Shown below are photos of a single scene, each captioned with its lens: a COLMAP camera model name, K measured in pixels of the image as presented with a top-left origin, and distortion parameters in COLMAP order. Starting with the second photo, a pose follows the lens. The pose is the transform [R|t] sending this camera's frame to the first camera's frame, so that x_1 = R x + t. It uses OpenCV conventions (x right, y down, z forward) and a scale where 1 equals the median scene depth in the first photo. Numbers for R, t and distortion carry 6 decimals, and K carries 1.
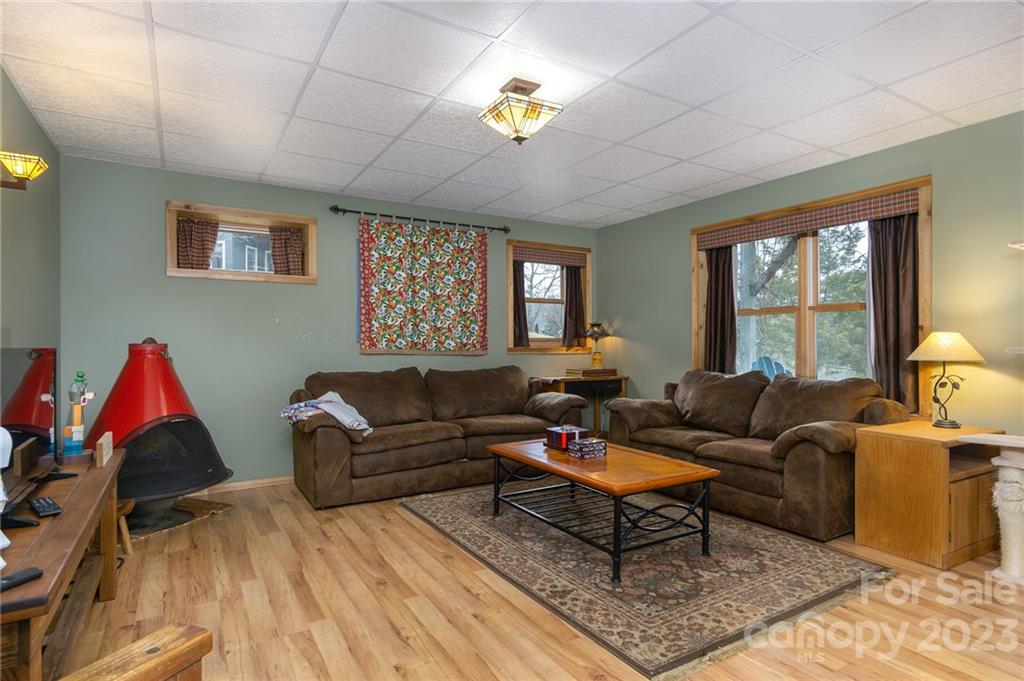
lens RADIAL K [[544.1, 0, 504.9], [0, 544.1, 345.9], [0, 0, 1]] dist [0.007486, 0.000838]
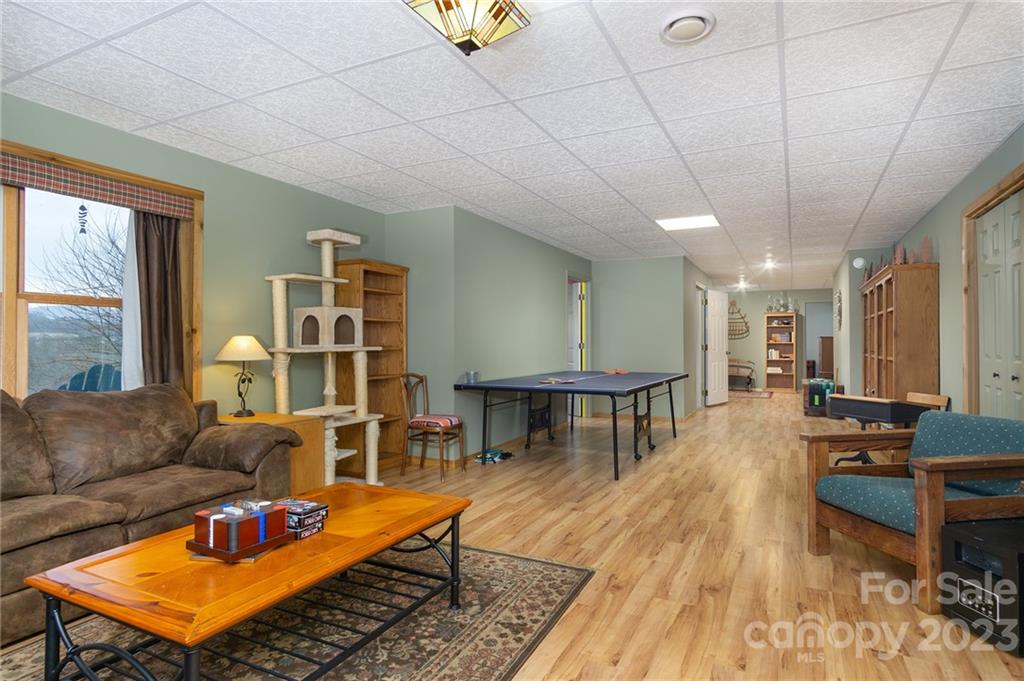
lens RADIAL K [[544.1, 0, 504.2], [0, 544.1, 339.8], [0, 0, 1]] dist [0.007486, 0.000838]
pose [[-0.522588, 0.010913, 0.852516, -0.636957], [0.006070, 0.999940, -0.009080, -0.004036], [-0.852564, 0.000429, -0.522623, 1.455005]]
